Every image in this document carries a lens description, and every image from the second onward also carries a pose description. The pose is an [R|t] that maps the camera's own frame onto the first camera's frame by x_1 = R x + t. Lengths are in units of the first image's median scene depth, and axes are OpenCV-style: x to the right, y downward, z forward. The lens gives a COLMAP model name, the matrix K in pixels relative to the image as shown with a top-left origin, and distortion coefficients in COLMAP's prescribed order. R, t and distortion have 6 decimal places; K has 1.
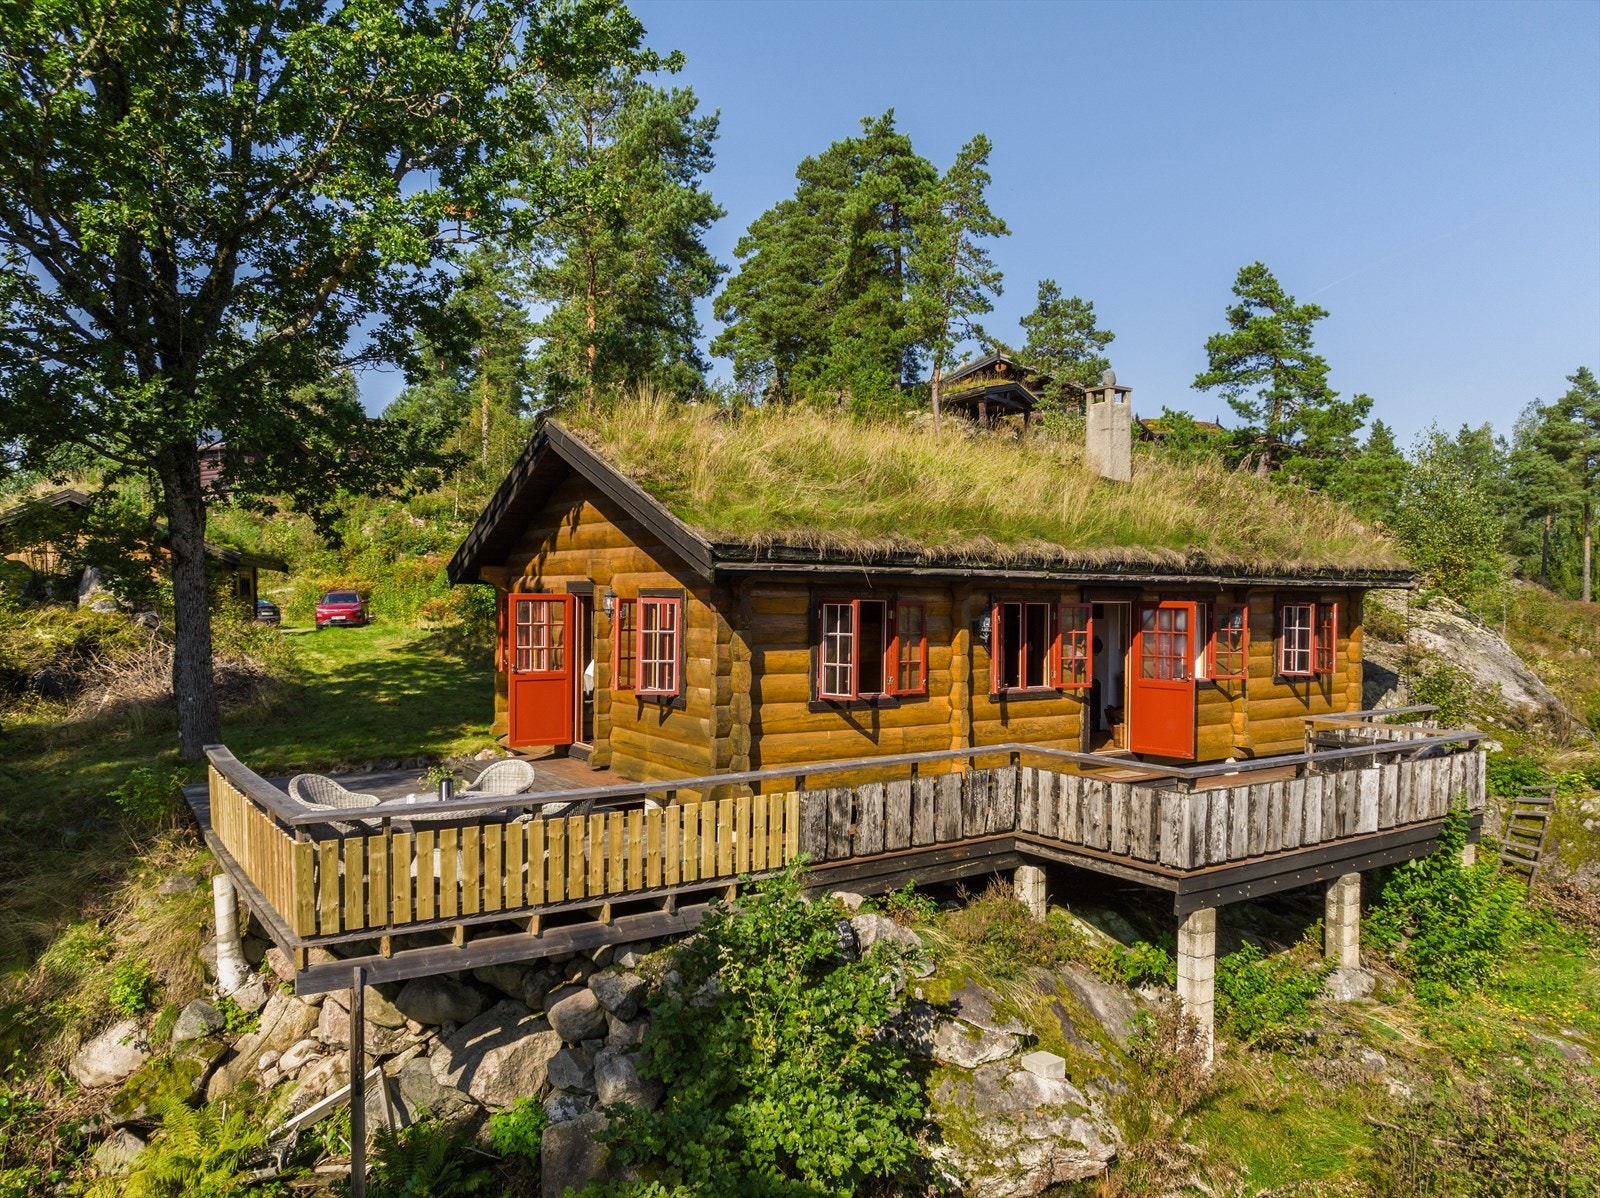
lens RADIAL K [[1169.4, 0, 803.4], [0, 1169.4, 591.7], [0, 0, 1]] dist [-0.030416, 0.000969]
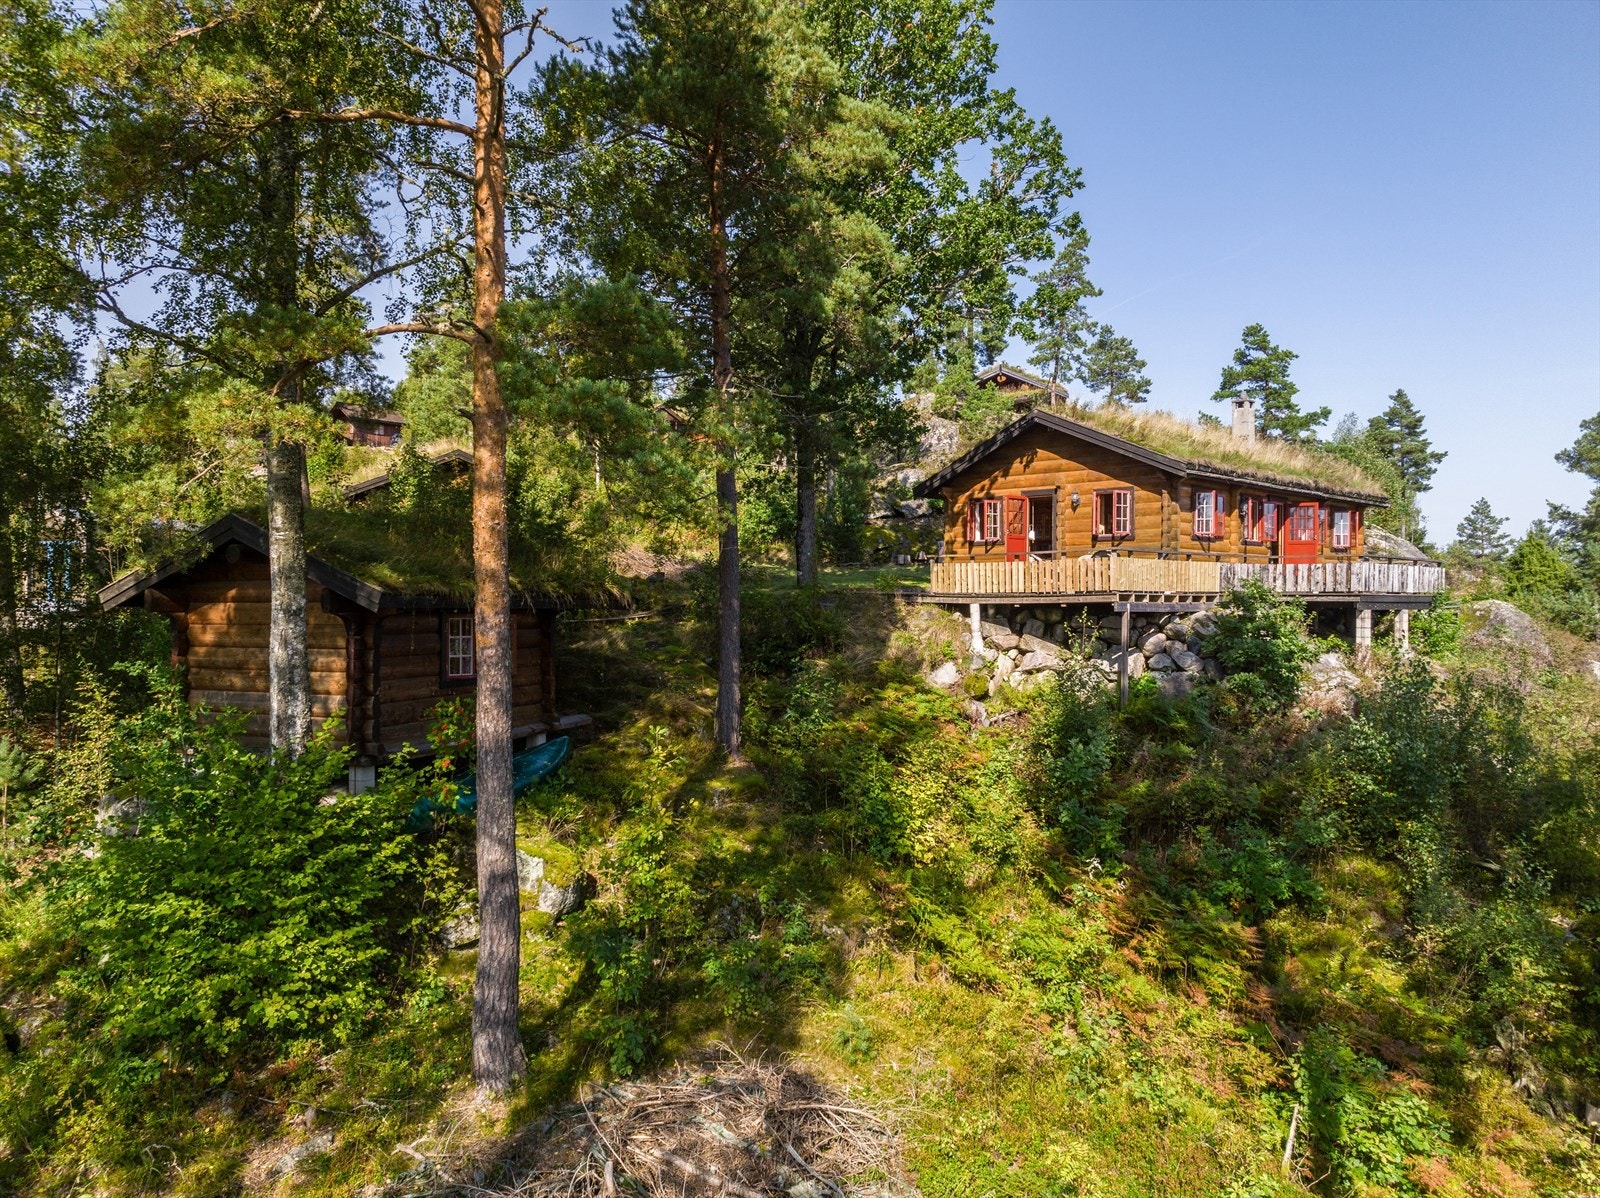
lens RADIAL K [[1169.4, 0, 798.6], [0, 1169.4, 607.6], [0, 0, 1]] dist [-0.030416, 0.000969]
pose [[0.988017, -0.001398, 0.154336, -0.860898], [-0.000849, 0.999895, 0.014498, 0.157242], [-0.154340, -0.014455, 0.987912, -0.888516]]
